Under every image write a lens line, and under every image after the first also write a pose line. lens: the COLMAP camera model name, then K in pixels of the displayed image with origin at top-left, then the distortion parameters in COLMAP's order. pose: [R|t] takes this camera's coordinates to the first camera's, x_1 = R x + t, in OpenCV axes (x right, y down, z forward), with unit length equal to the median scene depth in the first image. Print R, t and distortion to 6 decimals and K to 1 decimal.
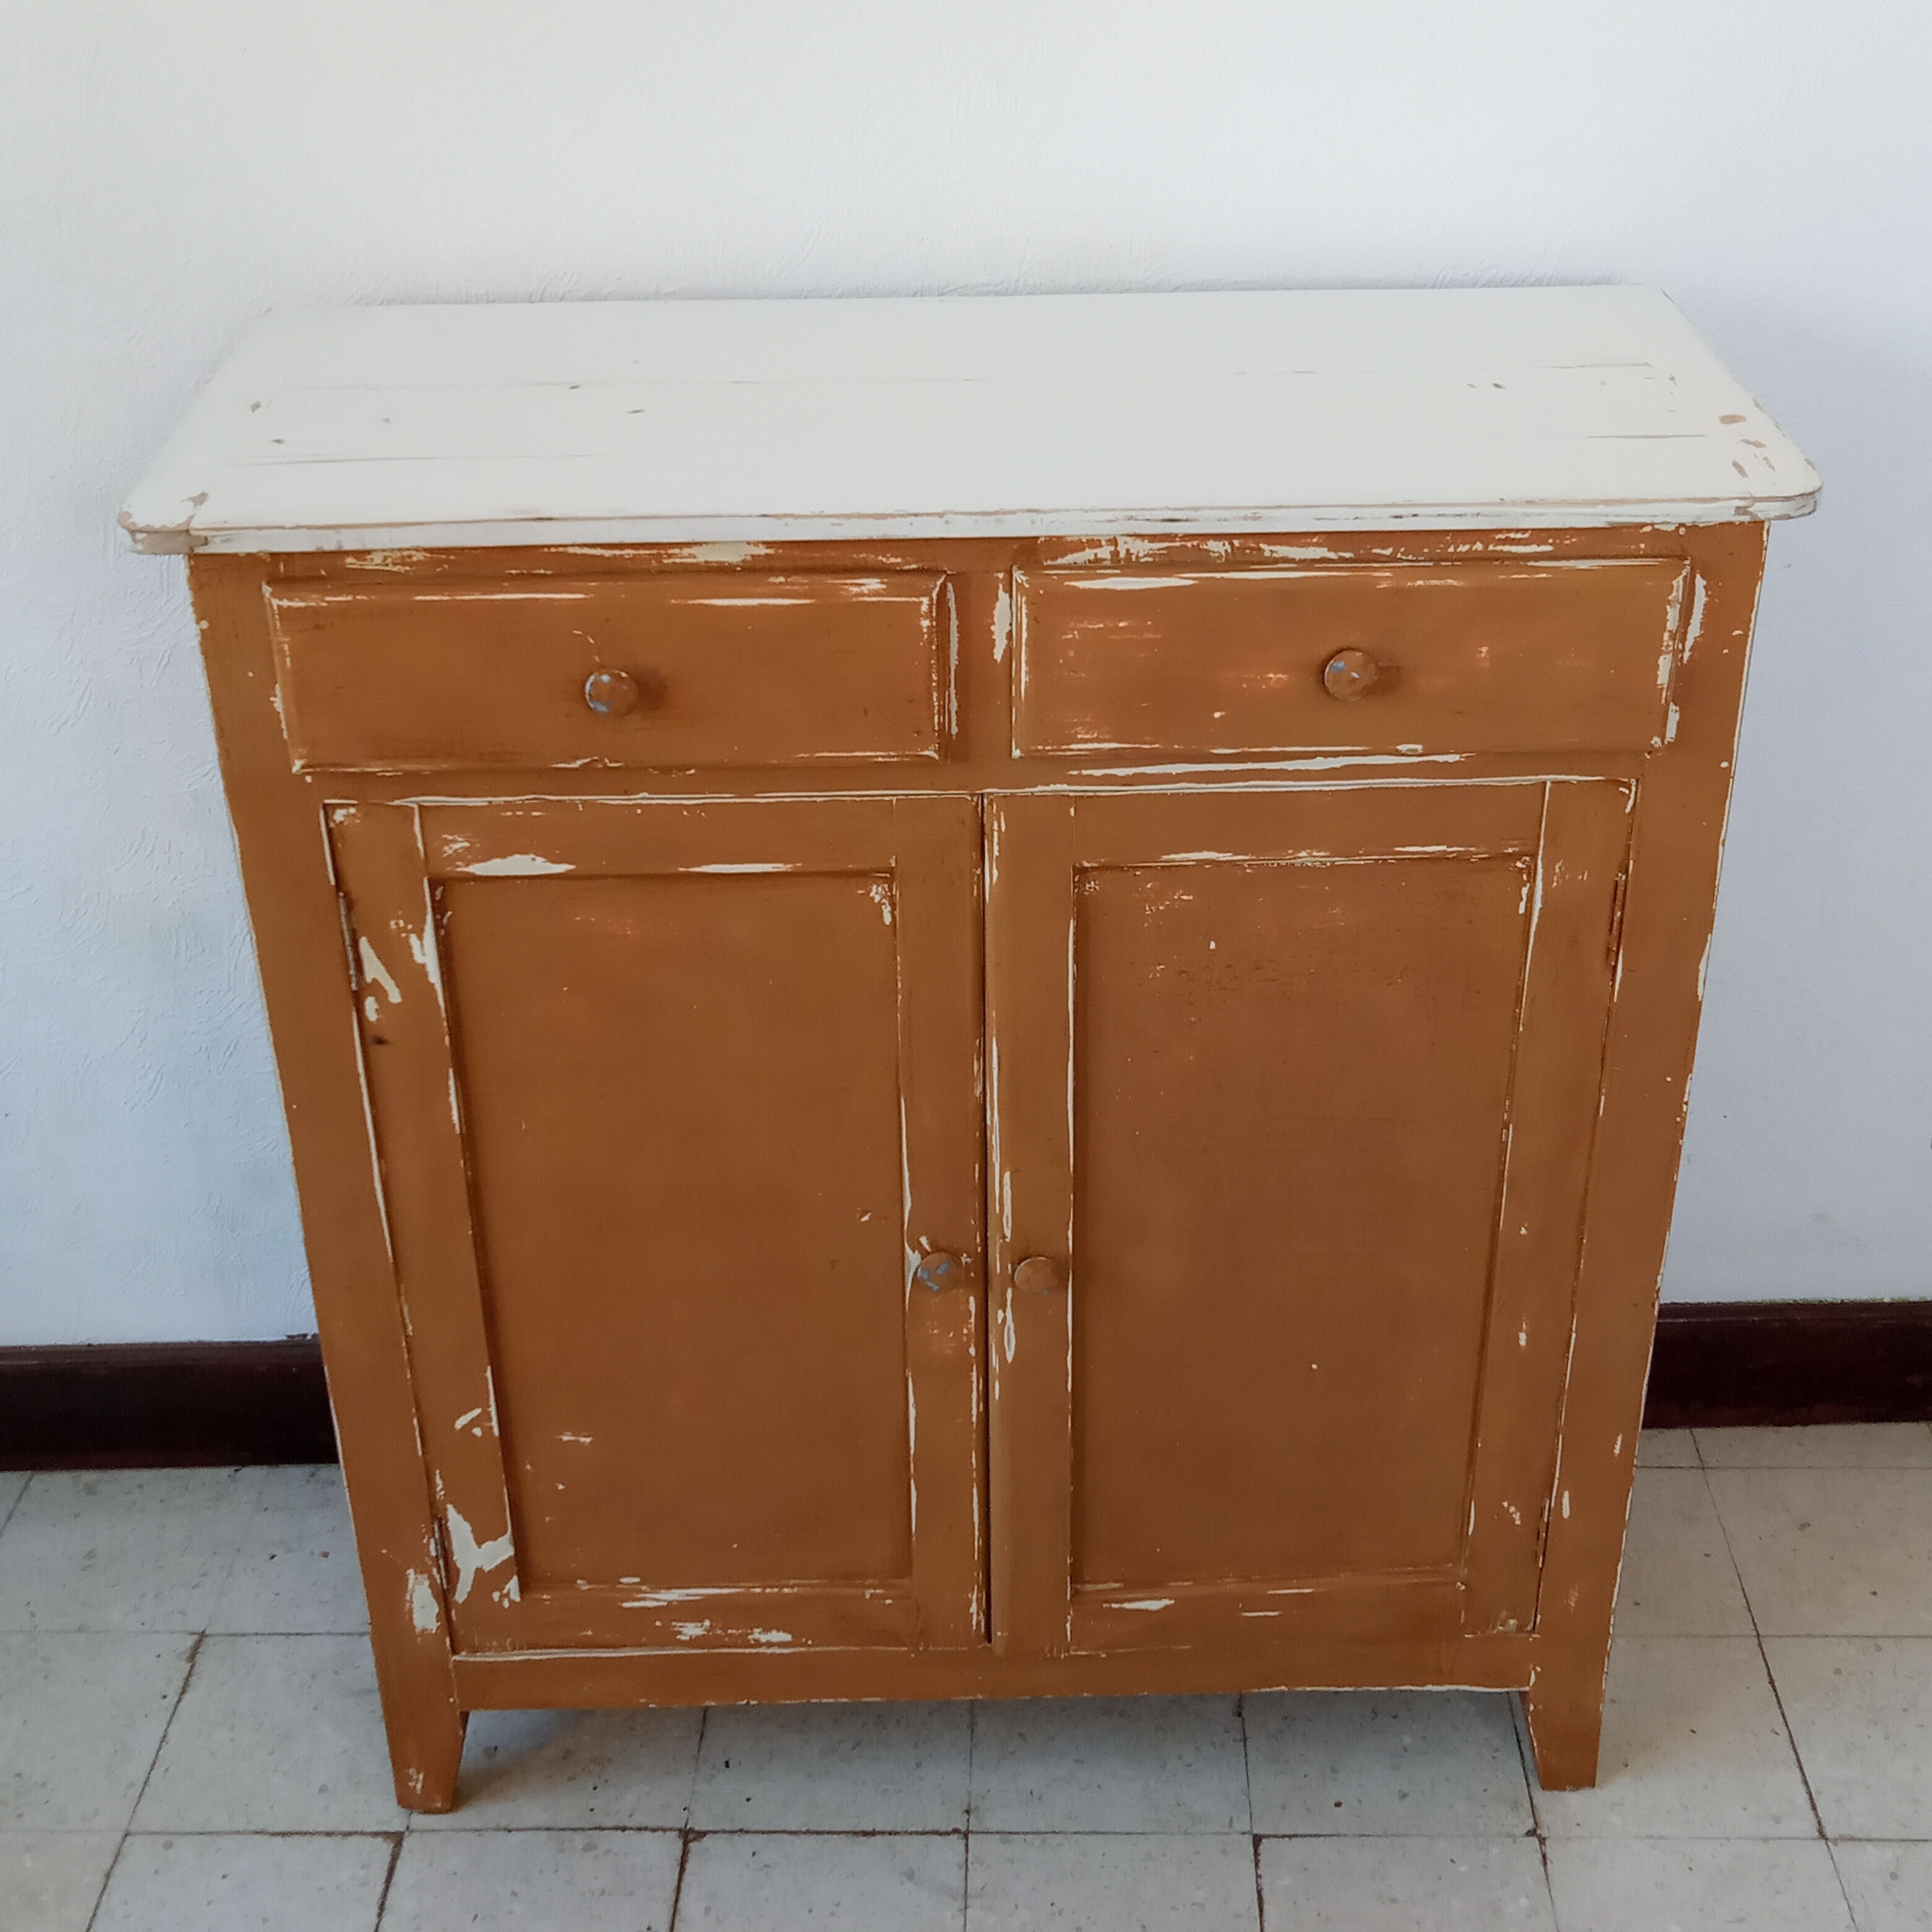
lens RADIAL K [[2622.4, 0, 967.4], [0, 2622.4, 968.4], [0, 0, 1]] dist [0.098578, -0.259465]
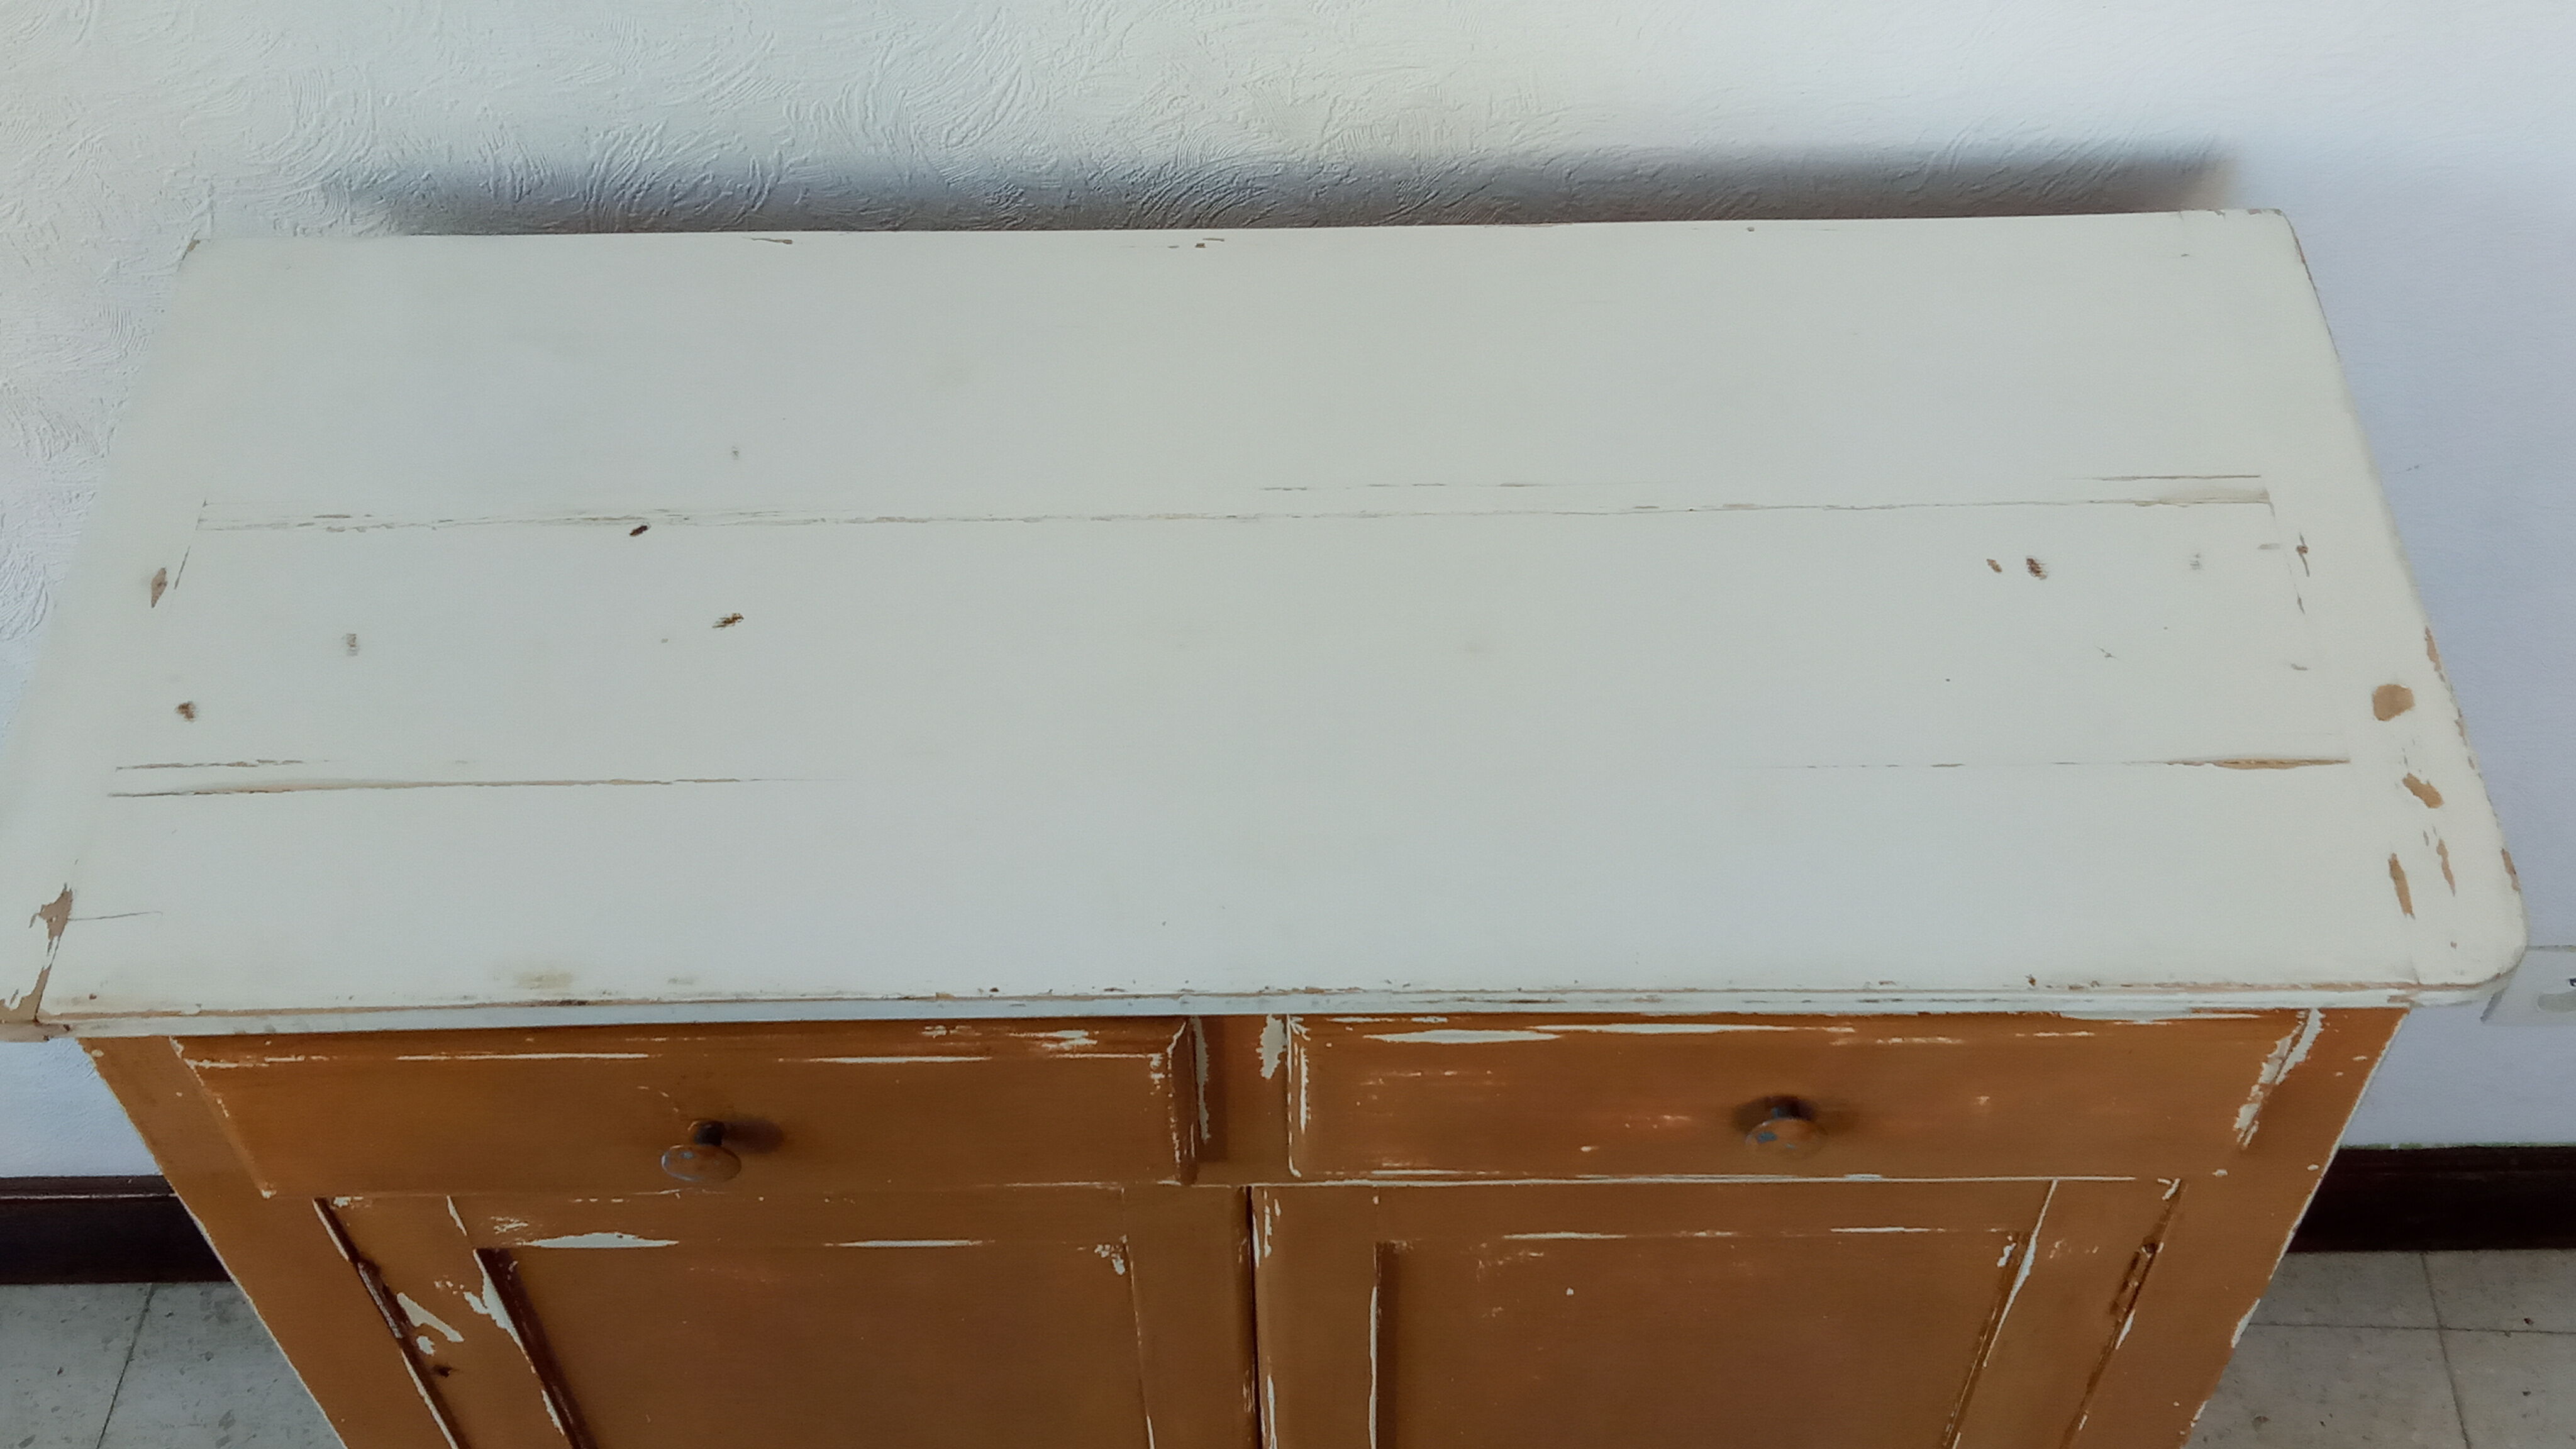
lens RADIAL K [[2815.2, 0, 1281.3], [0, 2815.2, 712.7], [0, 0, 1]] dist [0.046382, -0.056333]
pose [[0.999889, 0.008228, -0.012384, 0.022305], [-0.003318, 0.935401, 0.353573, -0.440153], [0.014493, -0.353493, 0.935325, 0.330472]]
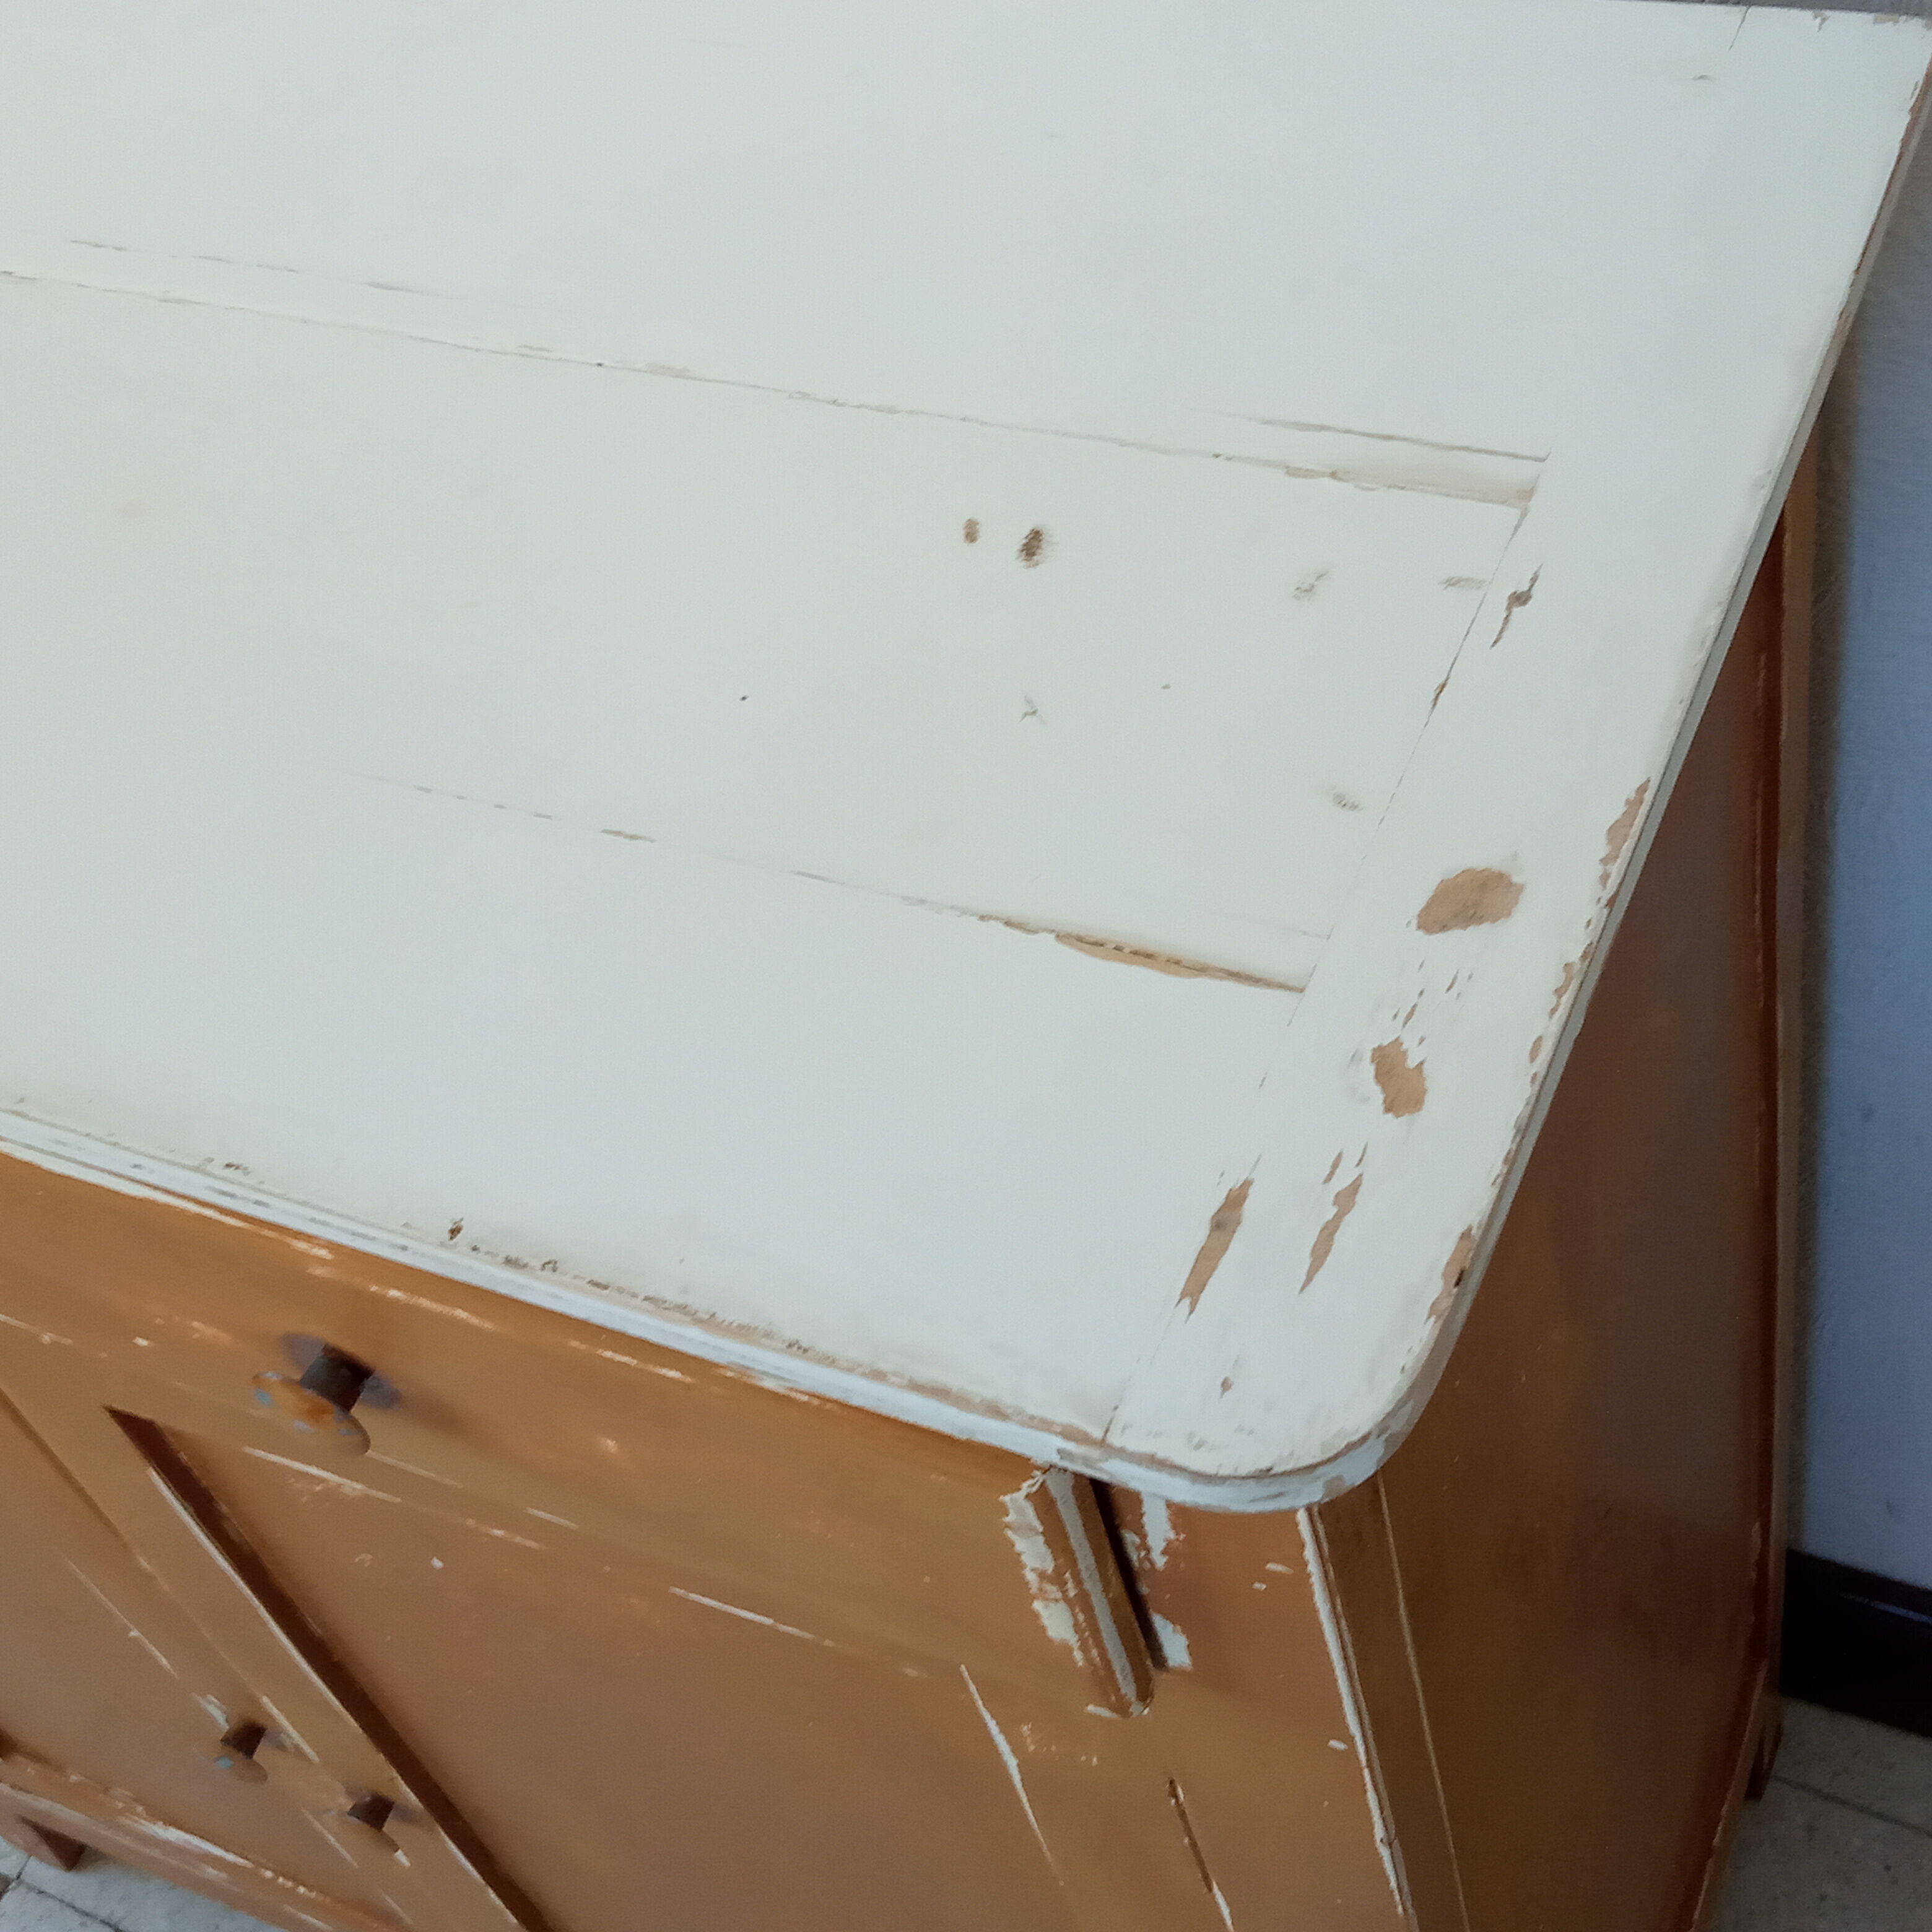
lens RADIAL K [[2842.7, 0, 966.0], [0, 2842.7, 966.0], [0, 0, 1]] dist [0.036960, -0.030076]
pose [[0.887835, 0.230357, -0.398353, 0.365577], [-0.048766, 0.907904, 0.416331, -0.334187], [0.457571, -0.350207, 0.817303, 0.664413]]
